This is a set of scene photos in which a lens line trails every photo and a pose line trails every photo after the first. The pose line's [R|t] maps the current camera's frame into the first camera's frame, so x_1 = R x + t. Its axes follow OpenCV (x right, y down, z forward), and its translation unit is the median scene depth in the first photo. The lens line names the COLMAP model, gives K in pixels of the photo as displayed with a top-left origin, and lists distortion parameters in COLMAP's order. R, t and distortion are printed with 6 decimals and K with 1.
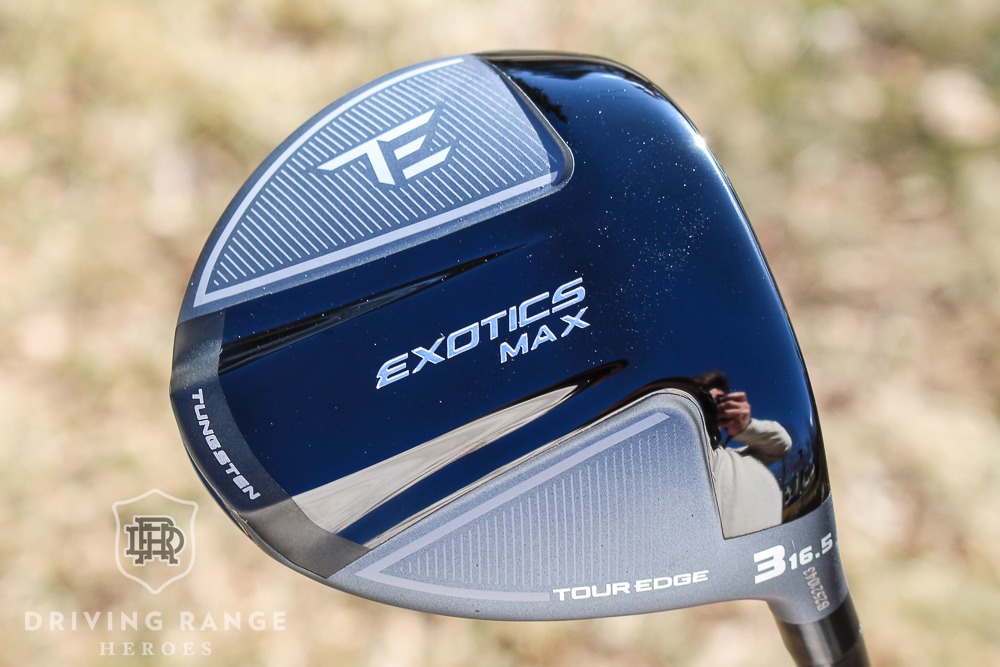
lens RADIAL K [[2988.7, 0, 500.0], [0, 2988.7, 333.5], [0, 0, 1]] dist [-0.033651, 0.089162]
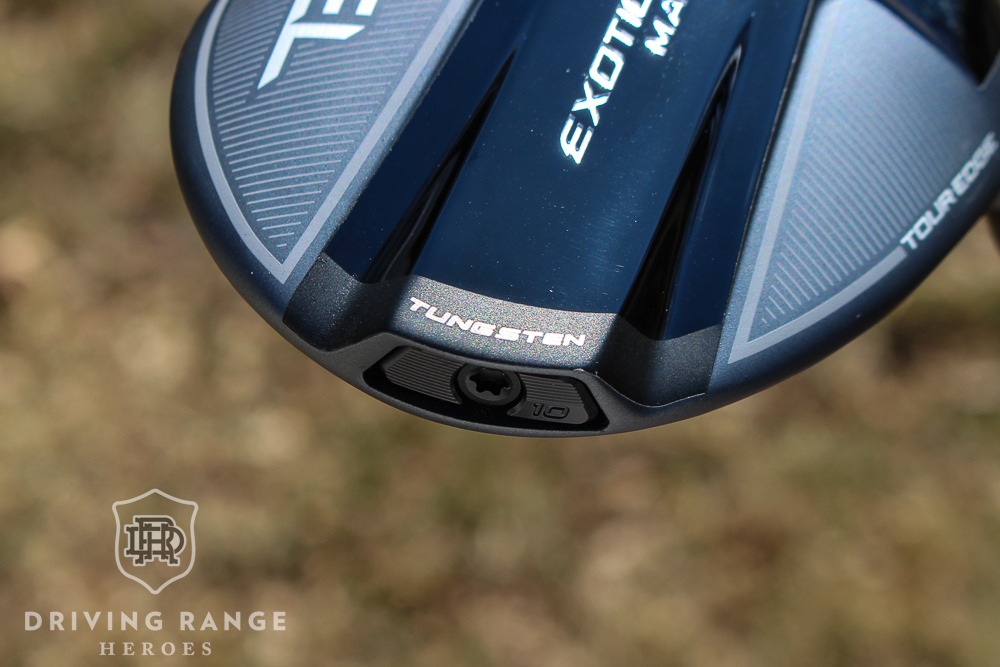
lens RADIAL K [[2988.7, 0, 500.0], [0, 2988.7, 333.5], [0, 0, 1]] dist [-0.033651, 0.089162]
pose [[0.635445, -0.487658, 0.598665, -0.515794], [0.679034, 0.722032, -0.132601, 0.133106], [-0.367591, 0.490775, 0.789948, 0.430506]]
